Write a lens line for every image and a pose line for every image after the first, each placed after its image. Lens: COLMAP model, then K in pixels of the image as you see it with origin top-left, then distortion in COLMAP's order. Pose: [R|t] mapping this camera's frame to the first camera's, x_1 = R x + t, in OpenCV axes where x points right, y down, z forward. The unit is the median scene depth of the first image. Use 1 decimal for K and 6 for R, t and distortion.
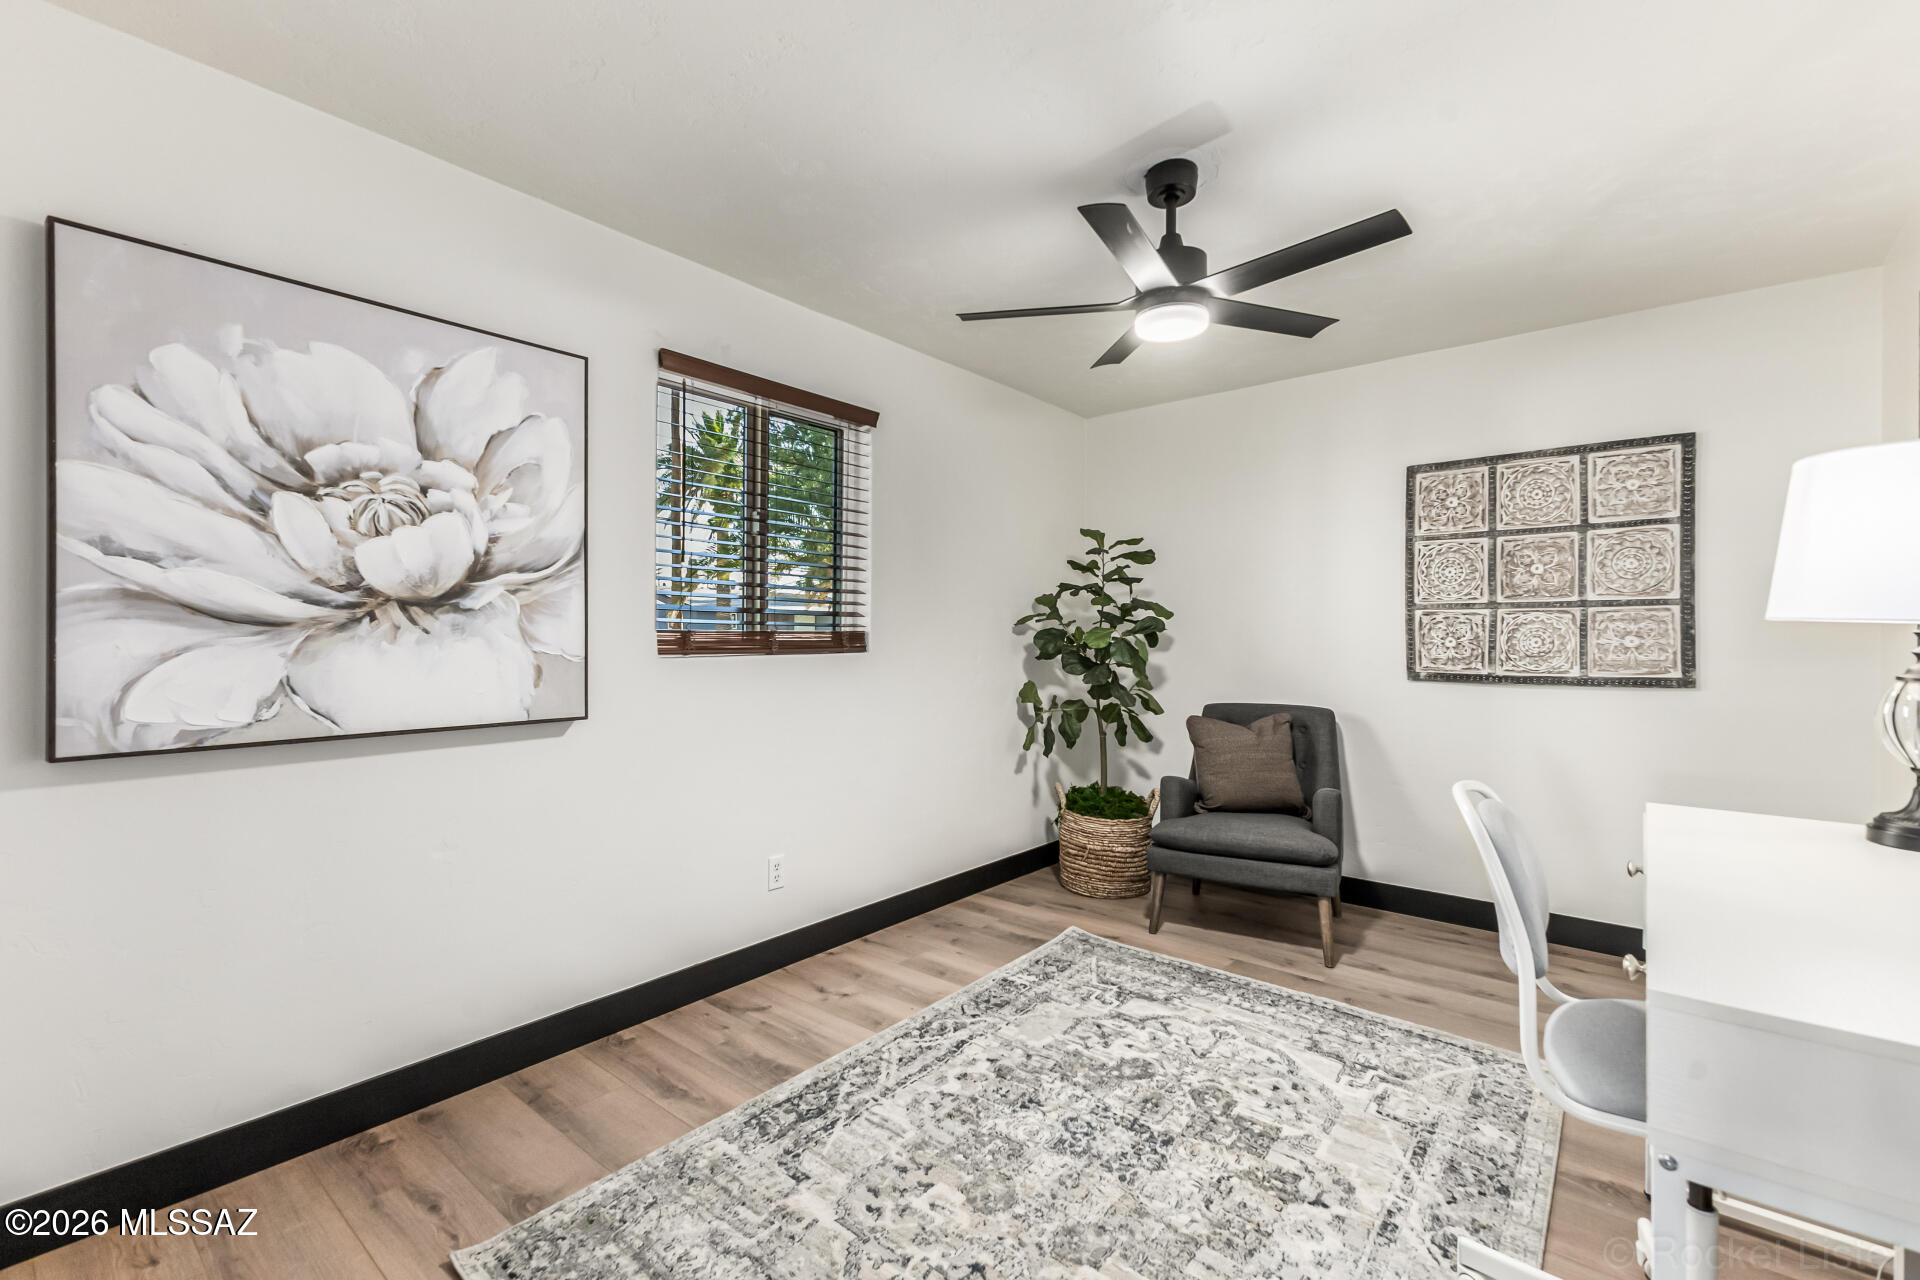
lens RADIAL K [[831.0, 0, 965.7], [0, 831.0, 634.0], [0, 0, 1]] dist [0.007622, -0.000595]
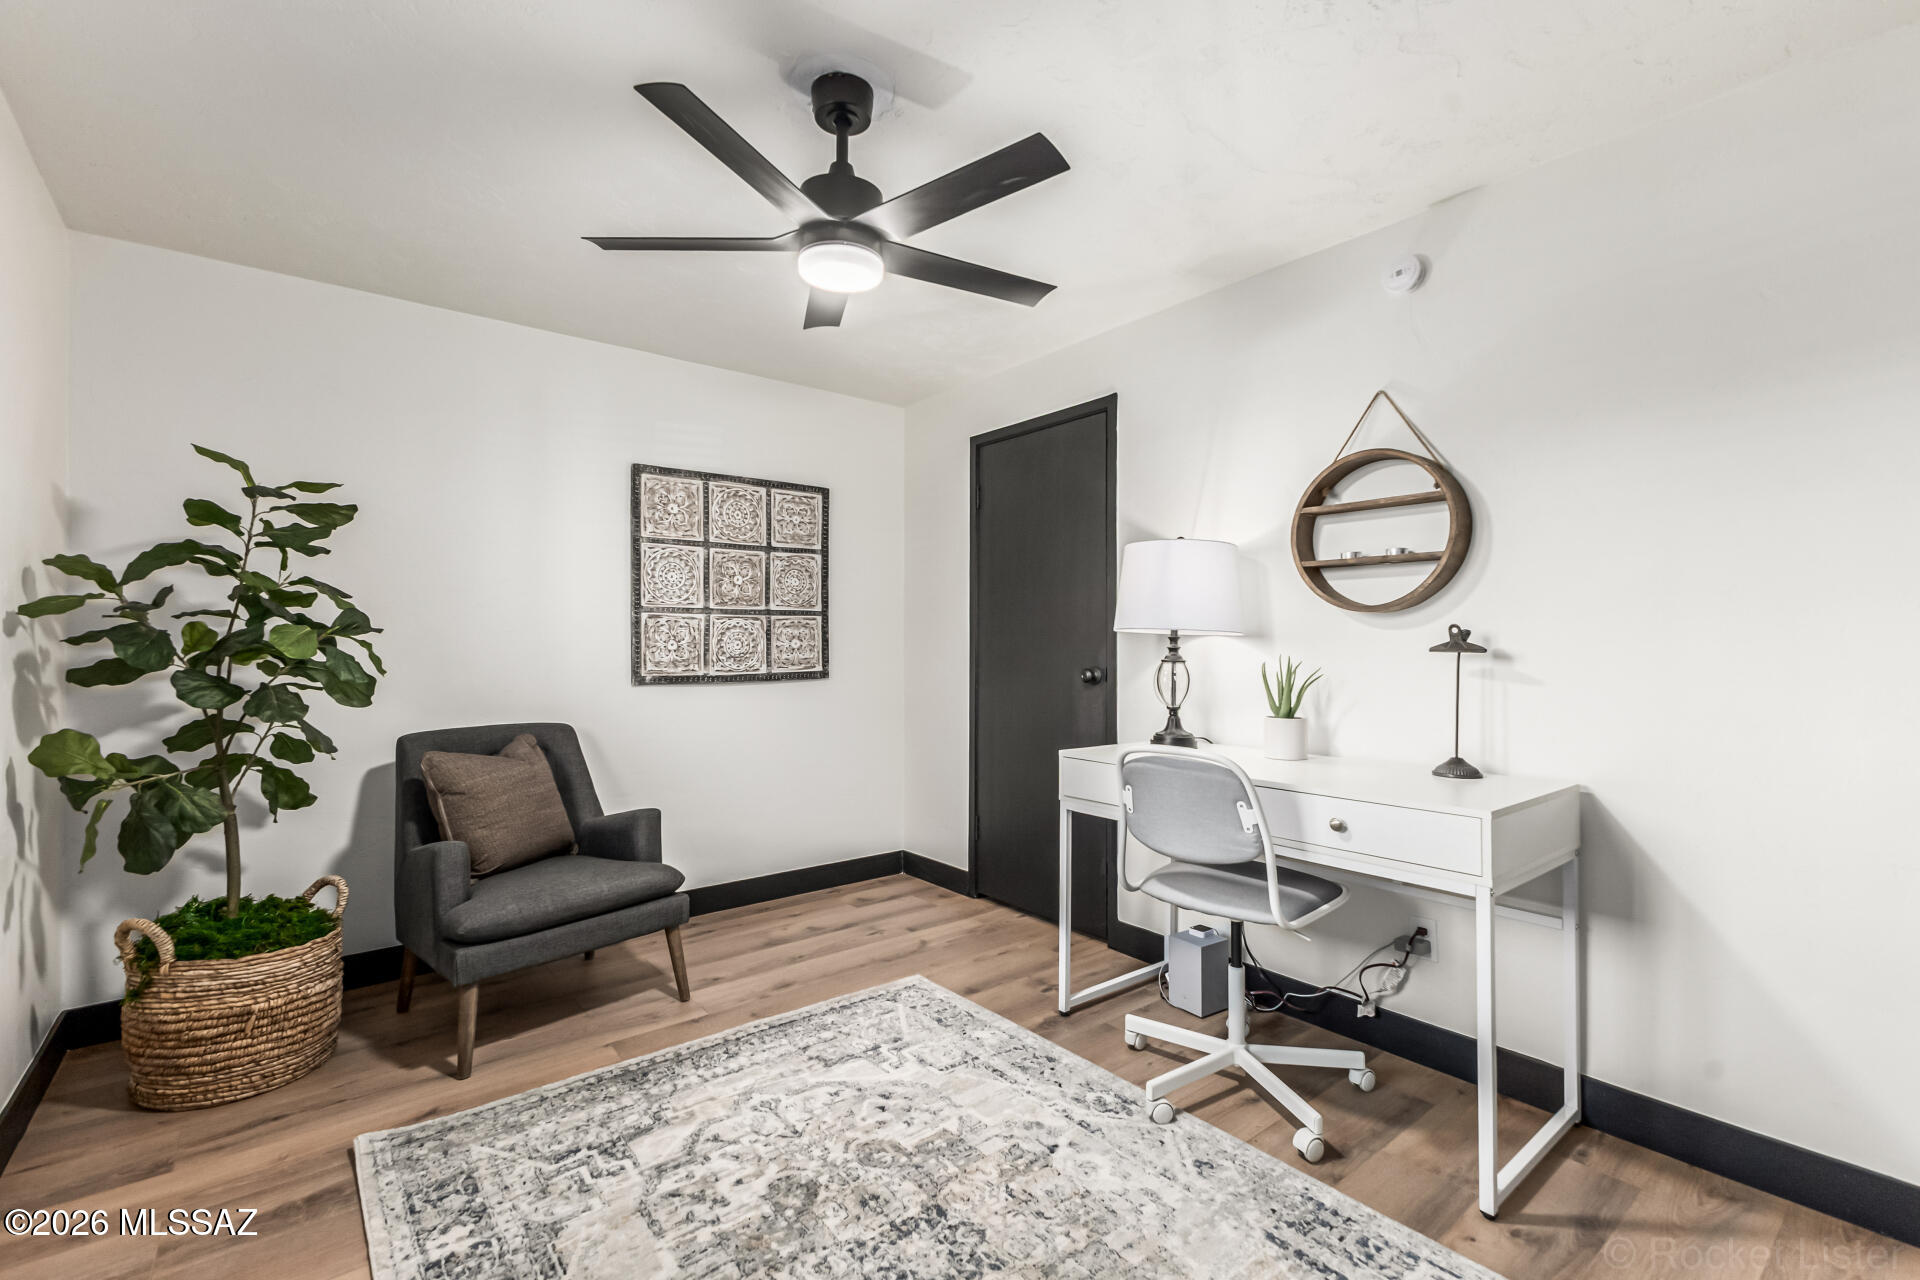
lens RADIAL K [[831.0, 0, 965.7], [0, 831.0, 634.0], [0, 0, 1]] dist [0.007622, -0.000595]
pose [[0.202499, 0.007738, 0.979252, -0.373212], [-0.001669, 0.999970, -0.007556, 0.003426], [-0.979281, -0.000105, 0.202506, 0.479224]]
